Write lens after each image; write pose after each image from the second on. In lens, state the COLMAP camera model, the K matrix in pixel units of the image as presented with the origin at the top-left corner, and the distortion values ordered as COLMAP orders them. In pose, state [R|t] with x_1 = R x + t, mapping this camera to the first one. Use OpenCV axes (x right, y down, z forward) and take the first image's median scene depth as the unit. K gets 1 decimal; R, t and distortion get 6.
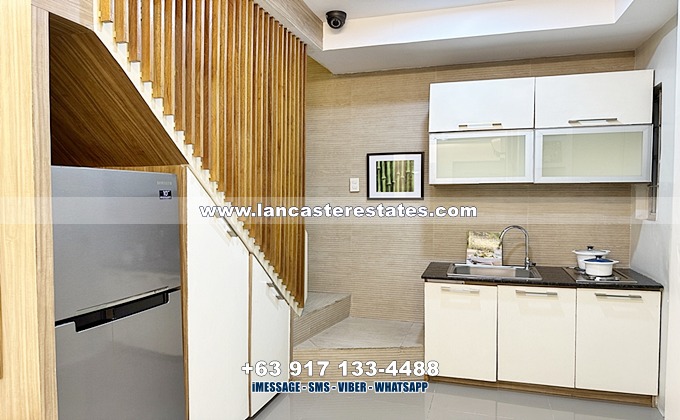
lens RADIAL K [[475.2, 0, 337.0], [0, 475.2, 210.3], [0, 0, 1]] dist [0.008577, 0.001186]
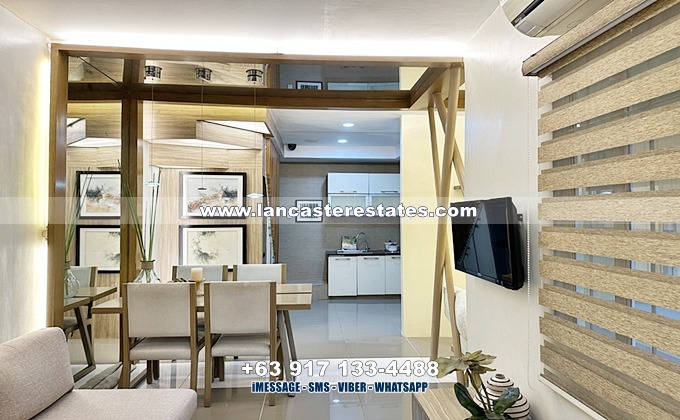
lens RADIAL K [[475.2, 0, 340.9], [0, 475.2, 209.9], [0, 0, 1]] dist [0.008577, 0.001186]
pose [[0.933804, 0.002297, 0.357779, -0.624538], [0.016311, 0.998666, -0.048982, 0.035803], [-0.357414, 0.051576, 0.932521, -1.291749]]
